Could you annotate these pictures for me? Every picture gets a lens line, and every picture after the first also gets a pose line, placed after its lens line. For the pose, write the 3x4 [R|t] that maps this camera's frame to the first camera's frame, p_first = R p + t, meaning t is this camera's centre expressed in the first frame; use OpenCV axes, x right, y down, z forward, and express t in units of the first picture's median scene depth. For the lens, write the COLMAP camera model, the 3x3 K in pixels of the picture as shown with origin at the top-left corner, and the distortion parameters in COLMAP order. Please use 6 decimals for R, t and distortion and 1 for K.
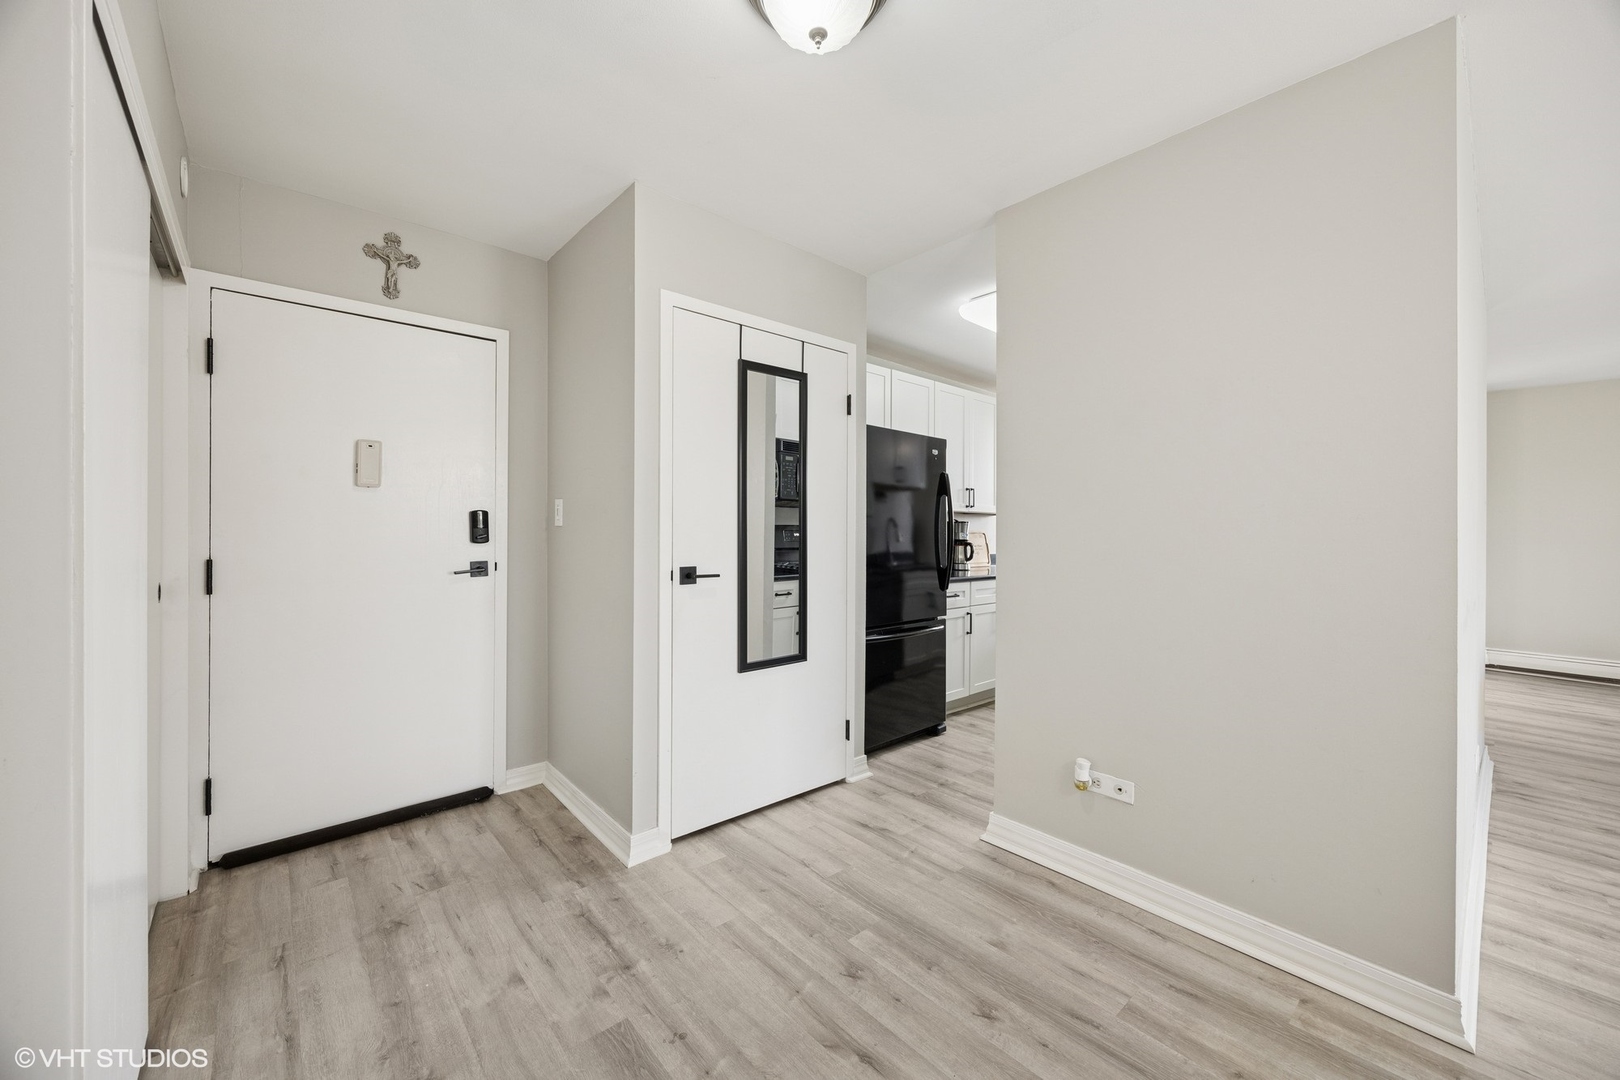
lens RADIAL K [[615.1, 0, 810.9], [0, 615.1, 535.4], [0, 0, 1]] dist [-0.001696, -0.000053]
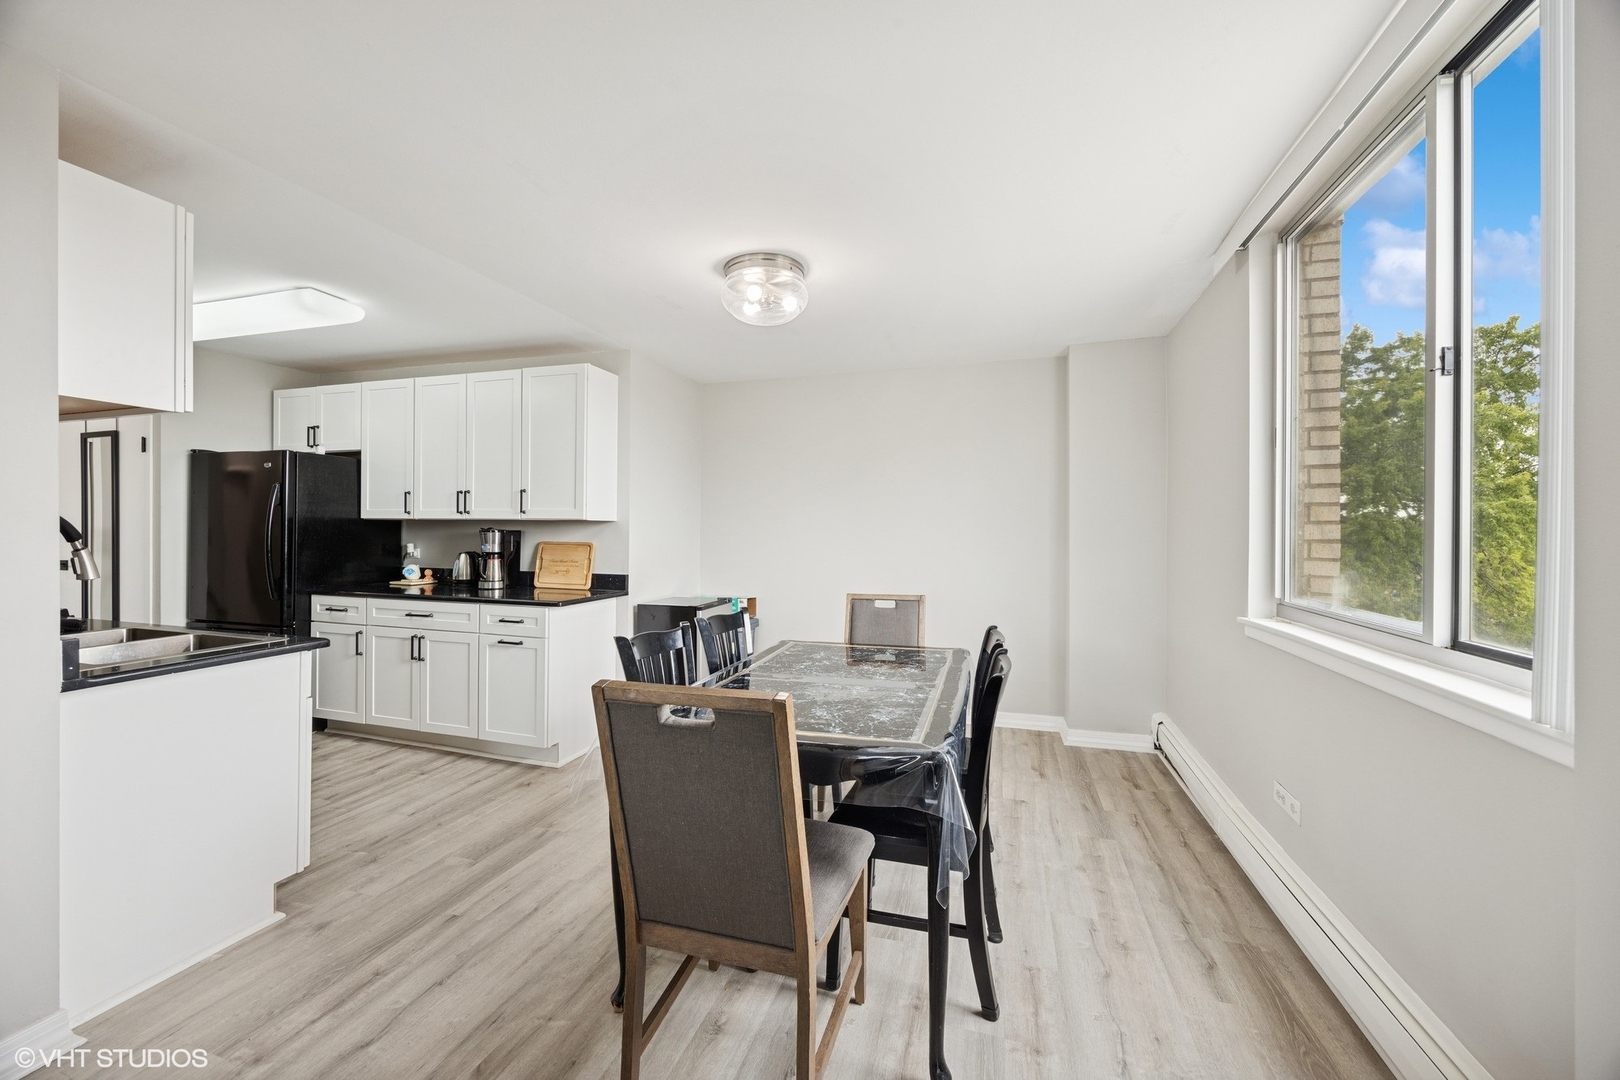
lens RADIAL K [[612.3, 0, 812.5], [0, 612.3, 519.7], [0, 0, 1]] dist [-0.002461, -0.000098]
pose [[0.523855, -0.002516, -0.851804, 2.047154], [0.000070, 0.999996, -0.002911, -0.051956], [0.851808, 0.001466, 0.523853, 1.640817]]
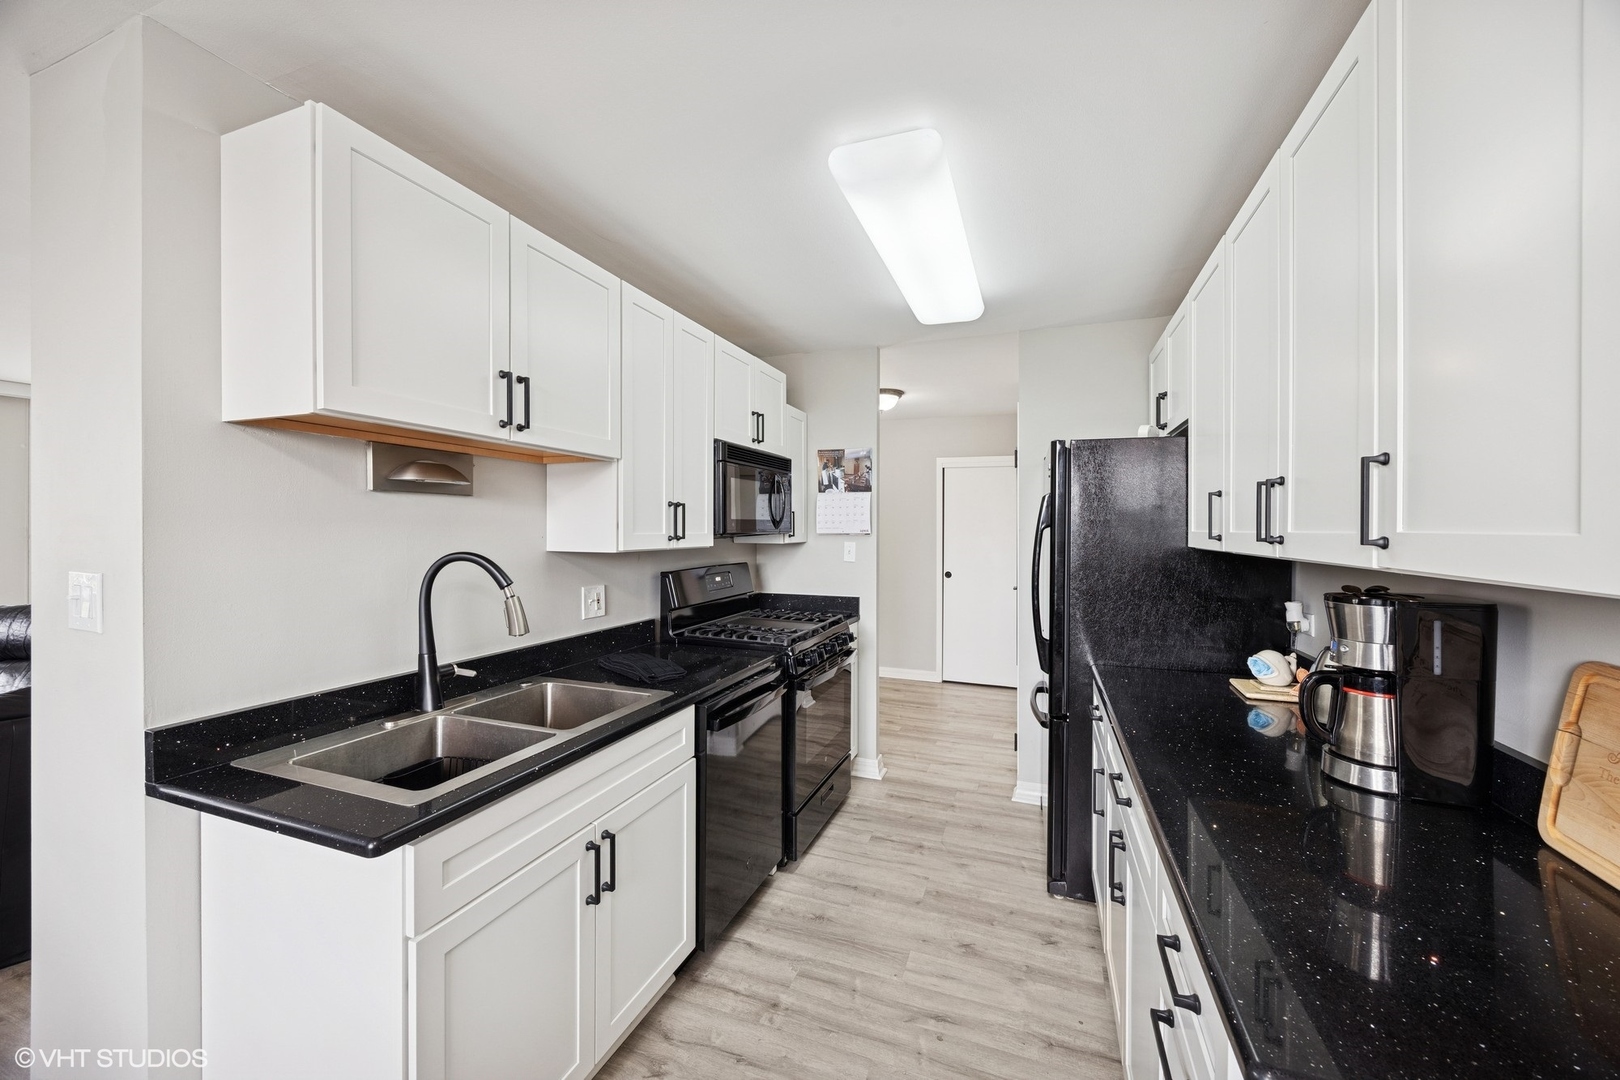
lens RADIAL K [[615.1, 0, 810.9], [0, 615.1, 535.4], [0, 0, 1]] dist [-0.001696, -0.000053]
pose [[-0.883245, 0.006318, -0.468870, 1.000820], [0.006207, 0.999979, 0.001782, -0.080000], [0.468871, -0.001336, -0.883265, 1.961308]]
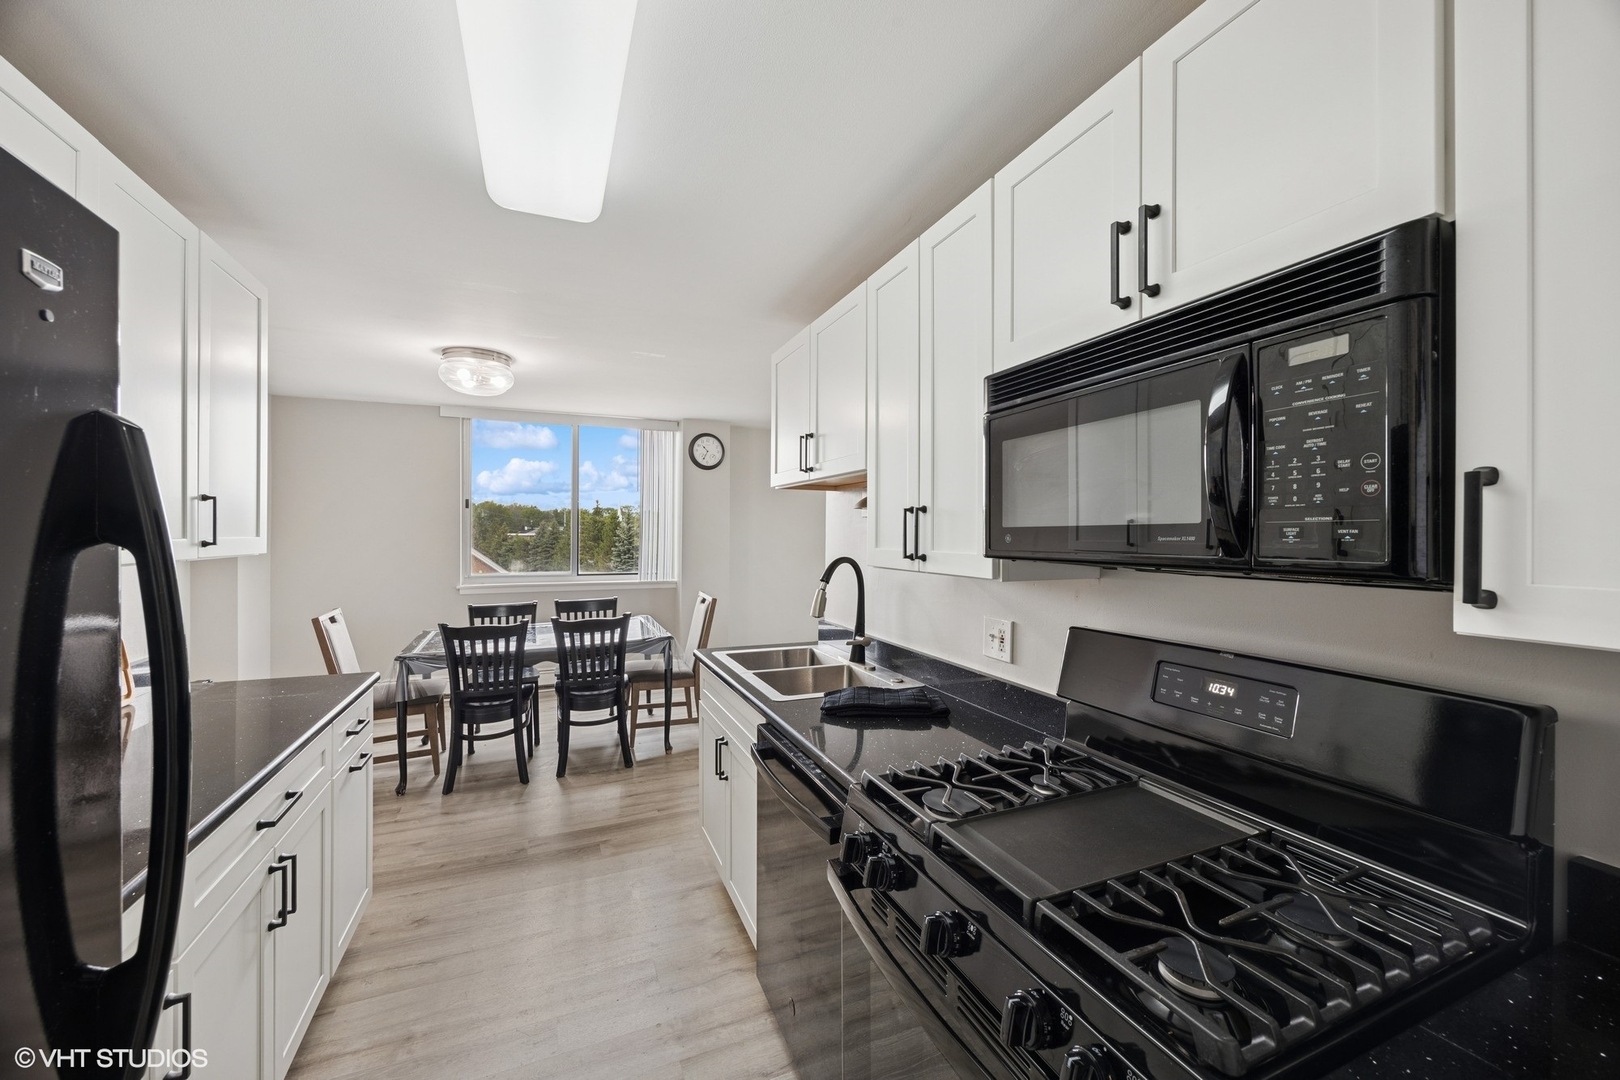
lens RADIAL K [[615.1, 0, 810.9], [0, 615.1, 535.4], [0, 0, 1]] dist [-0.001696, -0.000053]
pose [[0.314911, 0.002769, 0.949117, 0.155402], [-0.019013, 0.999813, 0.003391, -0.097467], [-0.948931, -0.019114, 0.314905, 1.025029]]
